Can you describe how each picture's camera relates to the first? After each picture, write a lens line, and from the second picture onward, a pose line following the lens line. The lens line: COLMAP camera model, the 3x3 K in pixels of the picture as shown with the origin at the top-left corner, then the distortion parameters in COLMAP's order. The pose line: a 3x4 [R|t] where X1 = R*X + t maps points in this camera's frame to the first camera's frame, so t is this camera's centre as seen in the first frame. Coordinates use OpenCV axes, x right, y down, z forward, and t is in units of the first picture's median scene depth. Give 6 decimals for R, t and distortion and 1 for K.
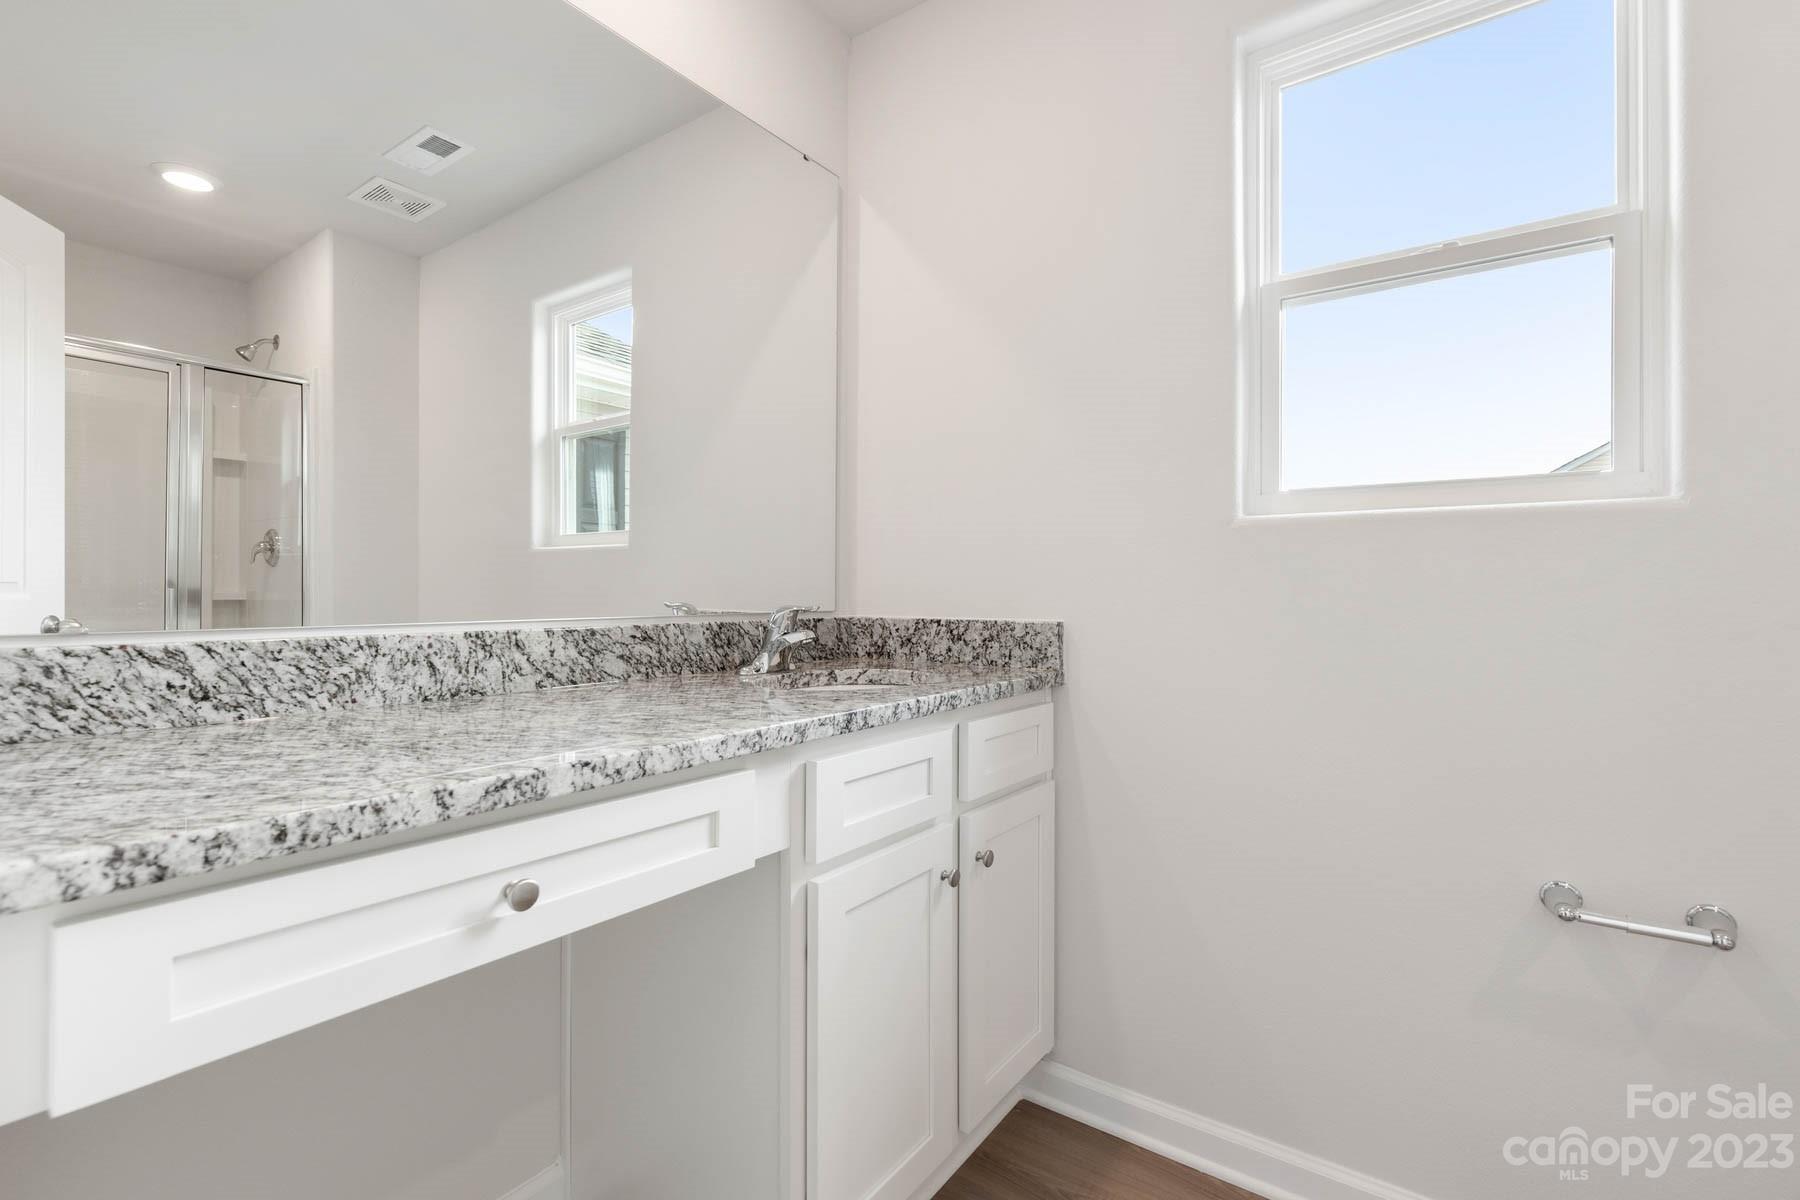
lens RADIAL K [[806.3, 0, 900.9], [0, 806.3, 604.6], [0, 0, 1]] dist [-0.001126, -0.000371]
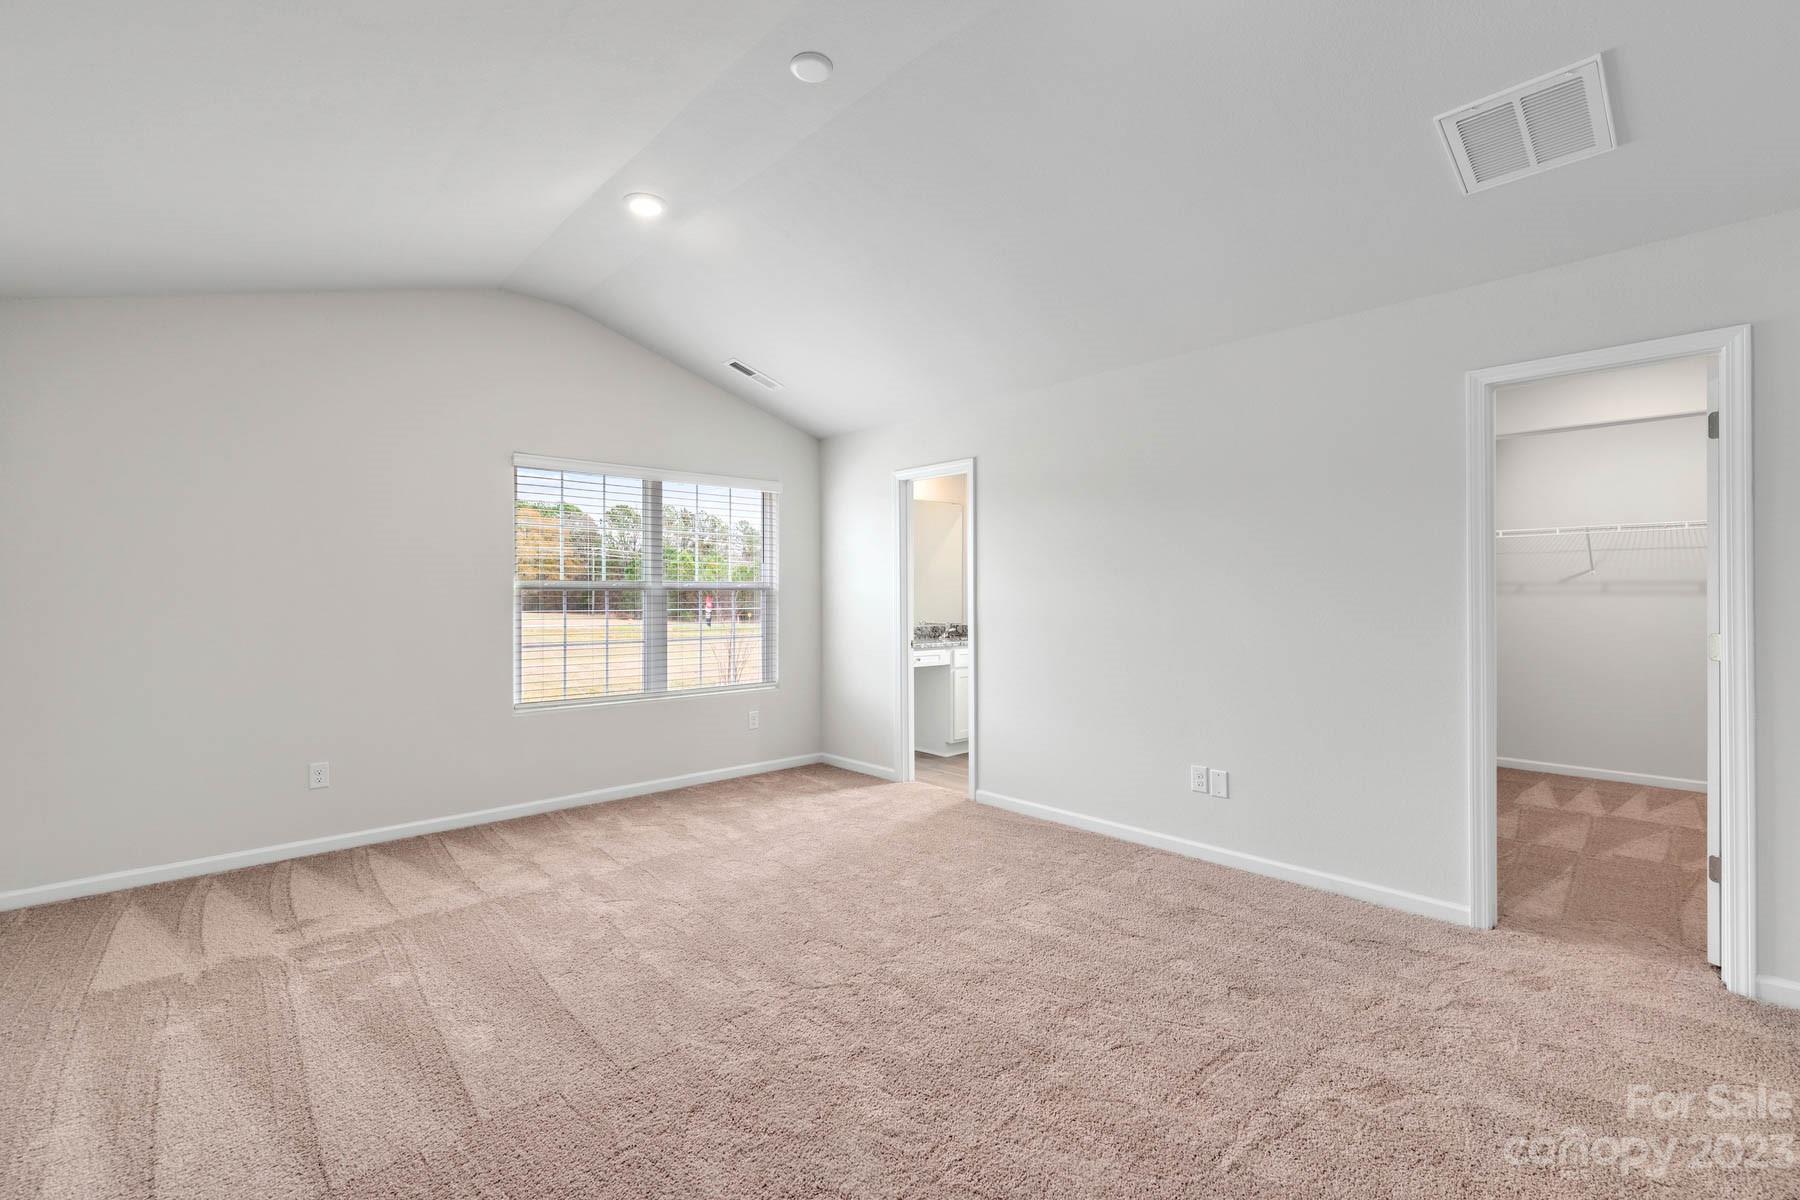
lens RADIAL K [[806.3, 0, 900.9], [0, 806.3, 604.6], [0, 0, 1]] dist [-0.001126, -0.000371]
pose [[0.981316, -0.004206, -0.192355, 0.494711], [0.004402, 0.999990, 0.000592, -0.110225], [0.192351, -0.001428, 0.981325, -3.748505]]
